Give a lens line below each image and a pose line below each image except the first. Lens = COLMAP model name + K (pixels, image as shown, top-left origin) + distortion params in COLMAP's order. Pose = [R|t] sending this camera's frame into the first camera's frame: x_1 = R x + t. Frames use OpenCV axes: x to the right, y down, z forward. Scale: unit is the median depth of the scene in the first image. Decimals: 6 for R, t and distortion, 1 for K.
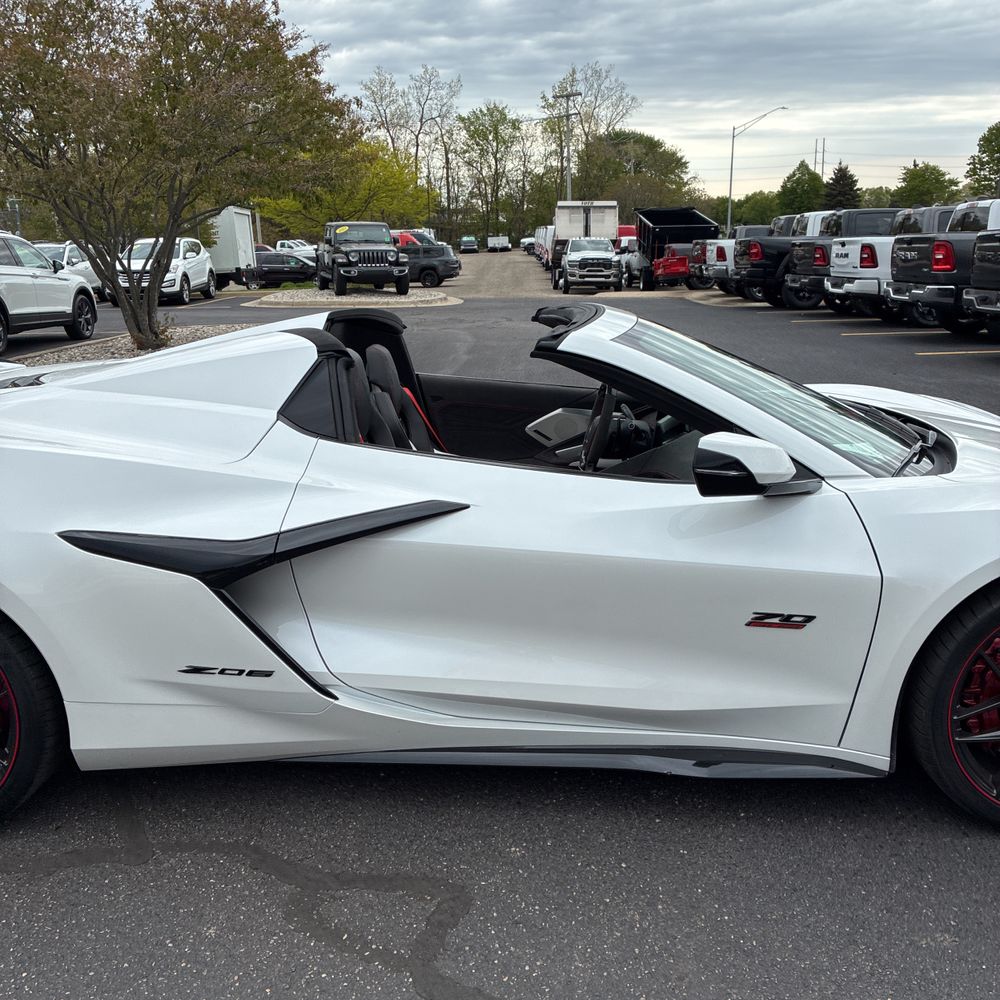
lens RADIAL K [[1021.7, 0, 496.9], [0, 1021.7, 502.9], [0, 0, 1]] dist [0.018567, 0.021782]
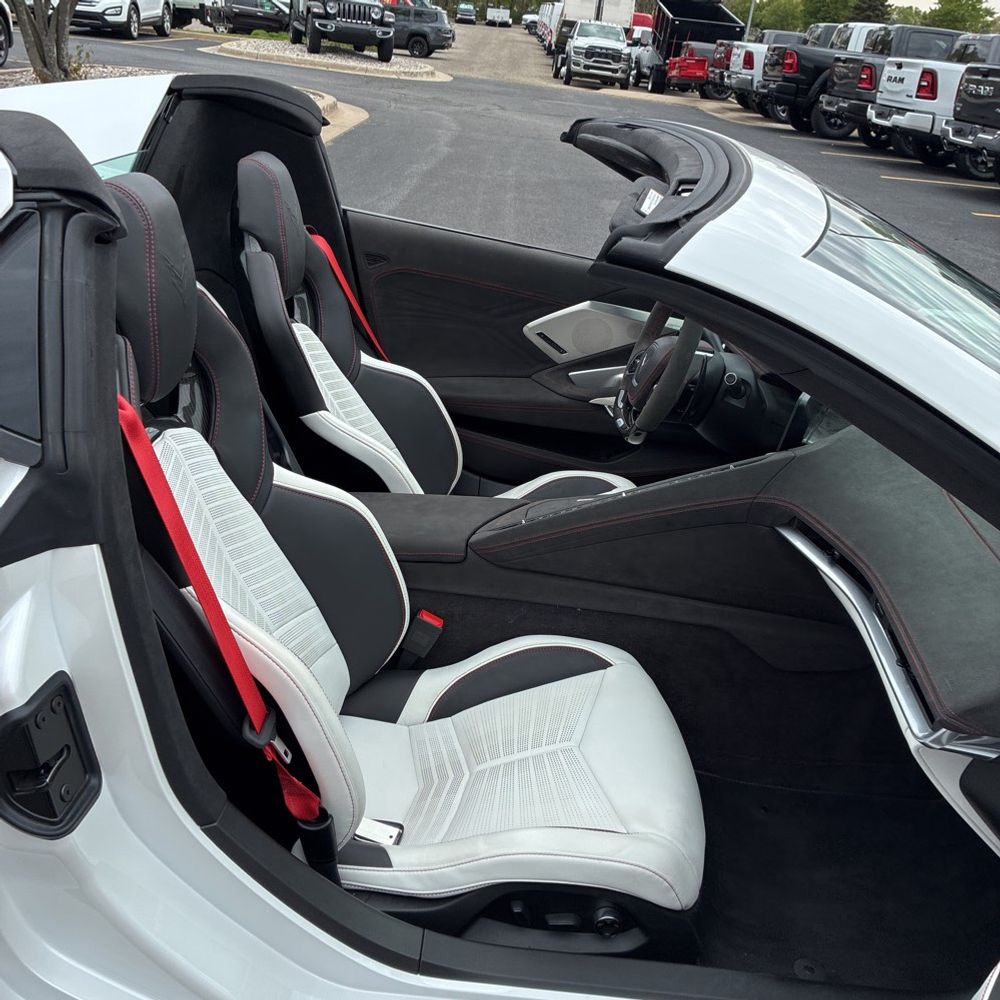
lens RADIAL K [[1021.7, 0, 496.9], [0, 1021.7, 502.9], [0, 0, 1]] dist [0.018567, 0.021782]
pose [[0.992668, 0.109034, 0.052170, -0.001021], [-0.117027, 0.974957, 0.189113, -0.012555], [-0.030244, -0.193832, 0.980568, 0.060559]]
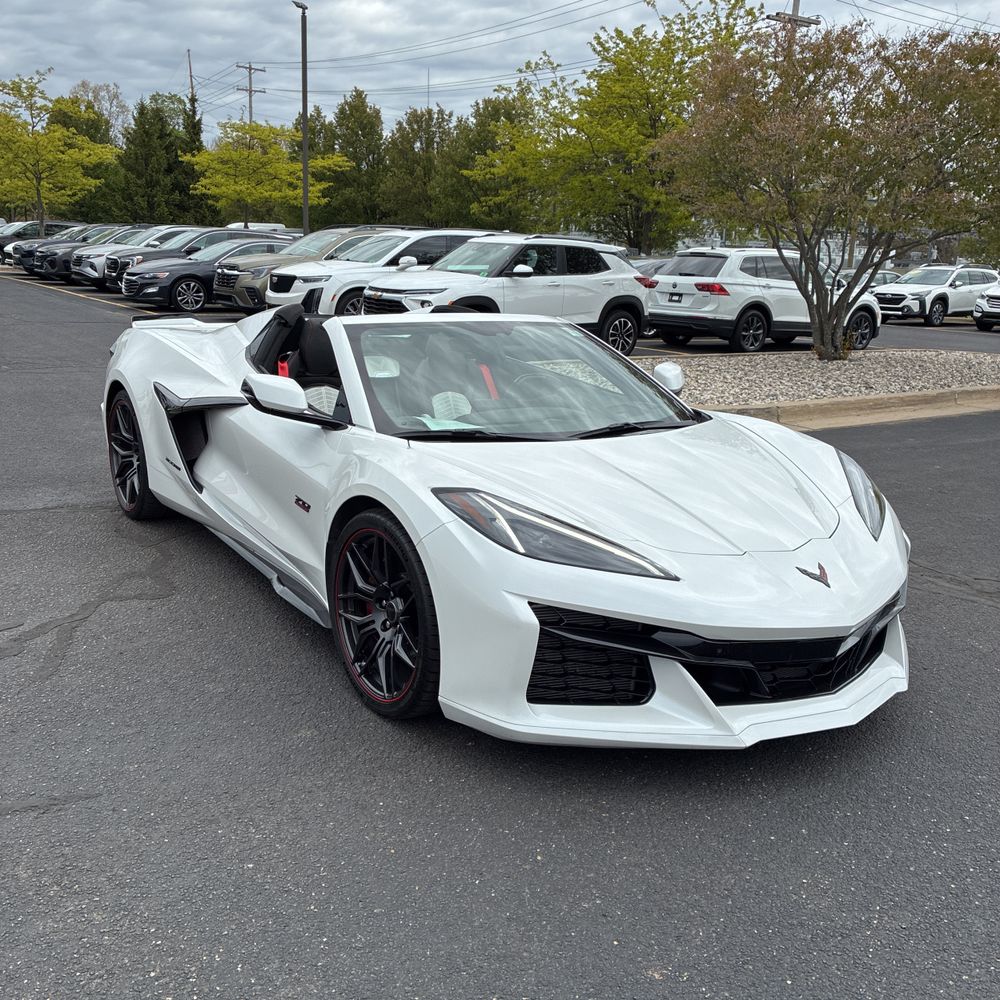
lens RADIAL K [[1013.7, 0, 500.0], [0, 1013.7, 500.0], [0, 0, 1]] dist [0.018681, 0.011431]
pose [[0.605149, 0.231305, -0.761770, 0.145713], [-0.247363, 0.964131, 0.096245, -0.010218], [0.756708, 0.130191, 0.640659, 0.020795]]
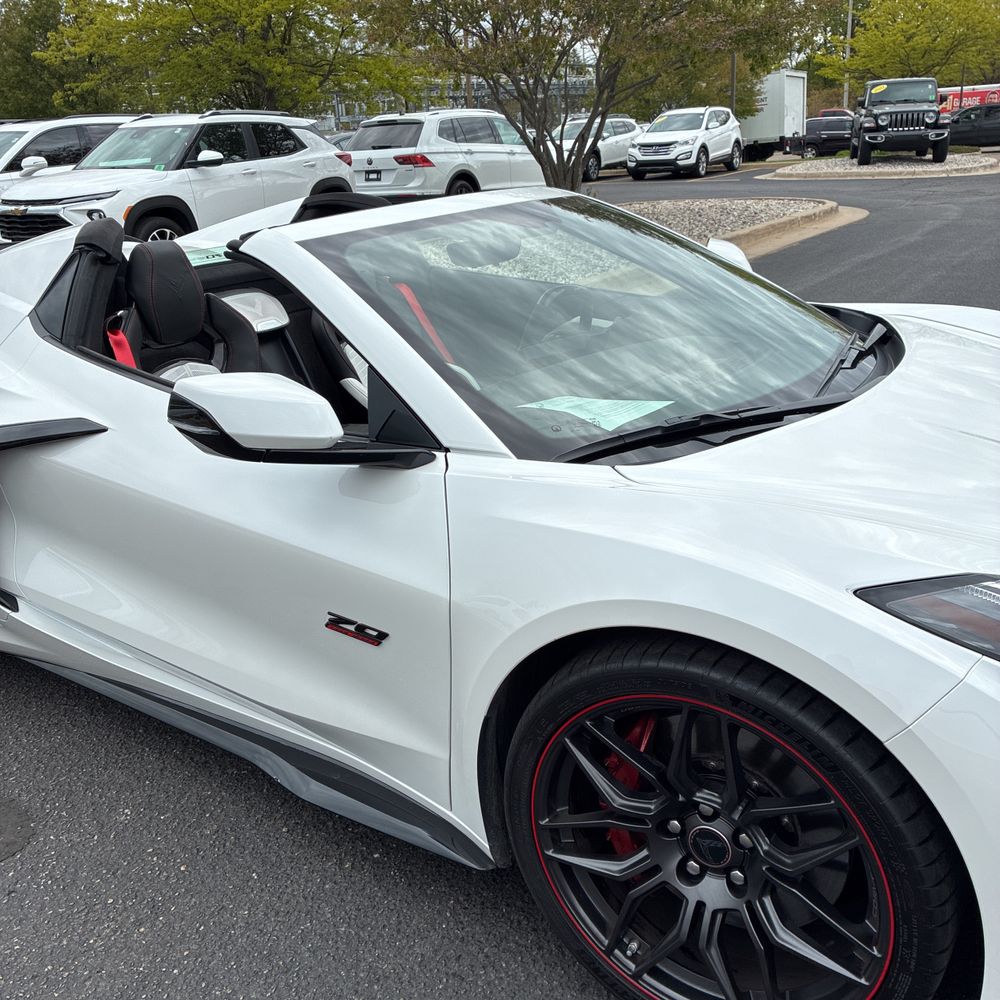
lens RADIAL K [[1017.1, 0, 512.5], [0, 1017.1, 497.9], [0, 0, 1]] dist [0.016602, 0.038282]
pose [[0.861227, 0.146628, -0.486610, 0.064361], [-0.090007, 0.986346, 0.137912, -0.008296], [0.500188, -0.074976, 0.862665, 0.037428]]
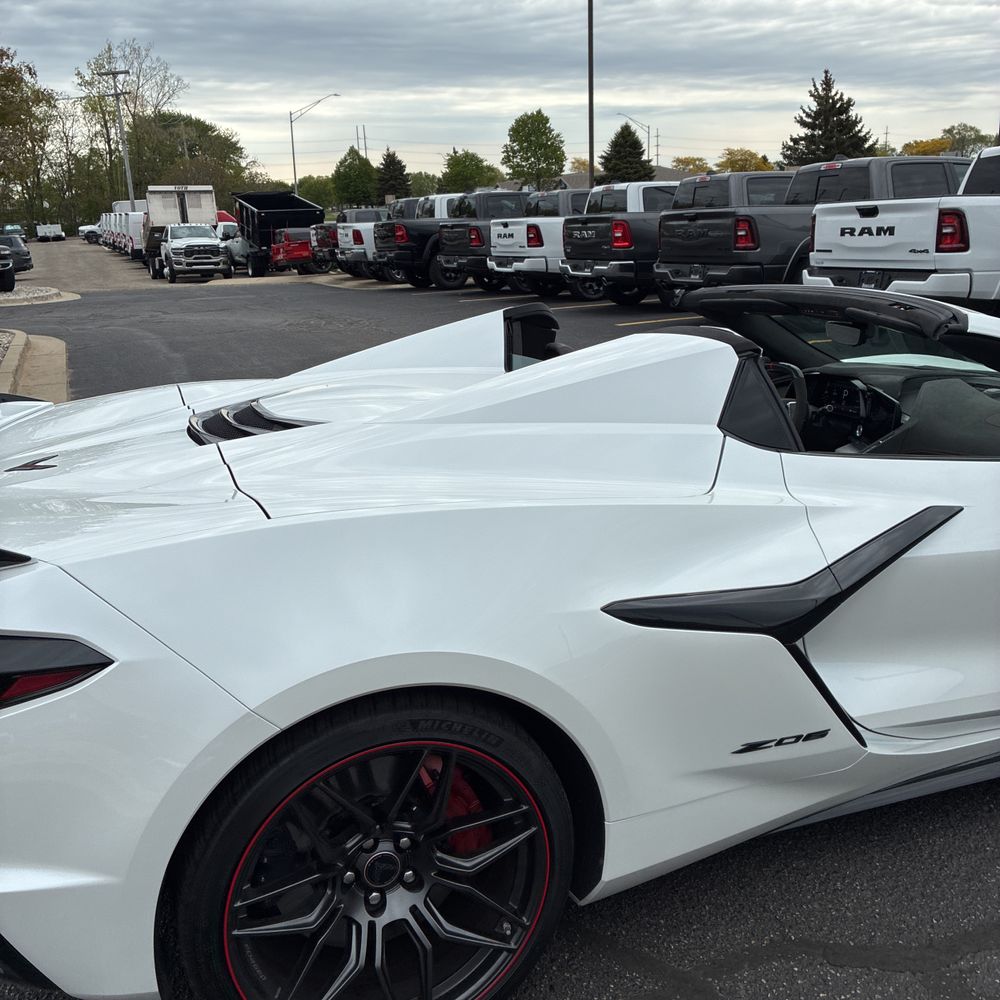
lens RADIAL K [[1018.4, 0, 487.9], [0, 1018.4, 498.5], [0, 0, 1]] dist [0.007568, 0.007103]
pose [[0.917281, -0.121627, 0.379212, -0.069188], [0.117321, 0.992493, 0.034540, -0.007872], [-0.380566, 0.012807, 0.924665, 0.028690]]
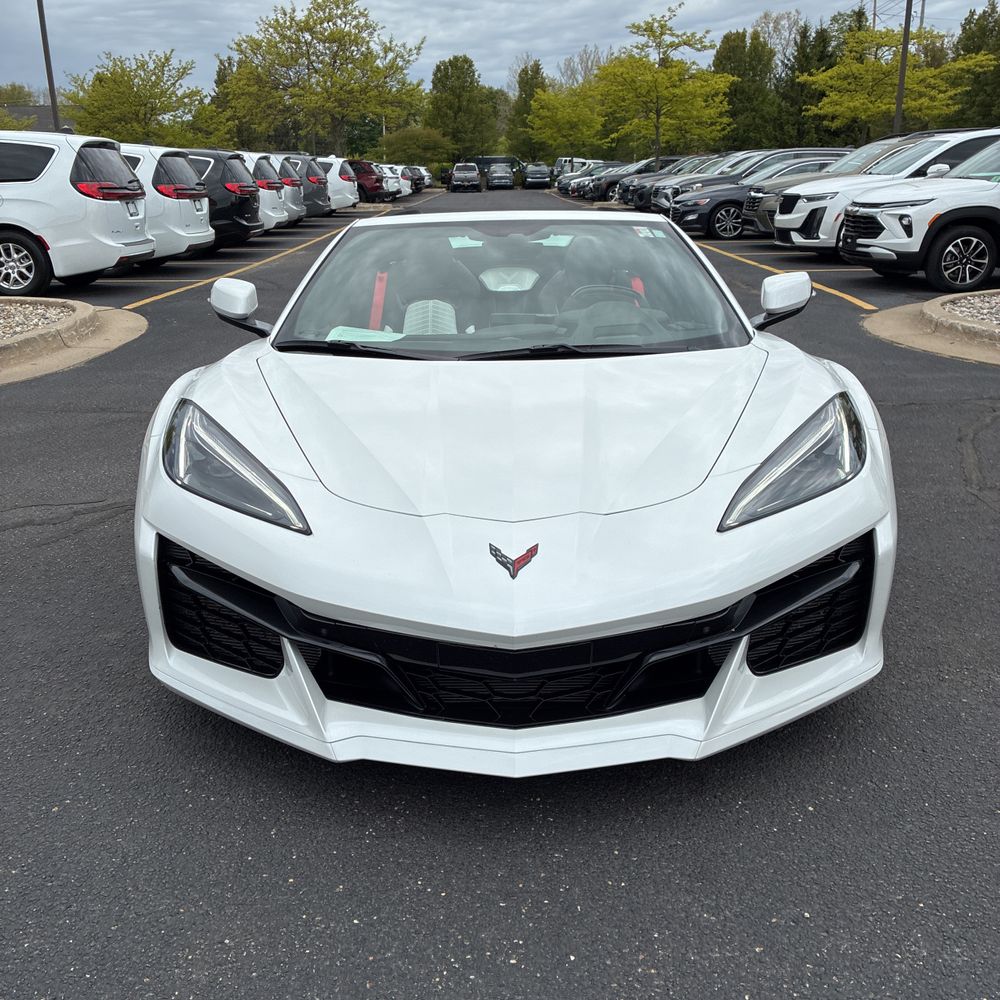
lens RADIAL K [[1021.7, 0, 496.9], [0, 1021.7, 502.9], [0, 0, 1]] dist [0.018567, 0.021782]
pose [[0.031444, 0.323682, -0.945643, 0.157066], [-0.232499, 0.922527, 0.308039, -0.028539], [0.972088, 0.210176, 0.104264, 0.111381]]
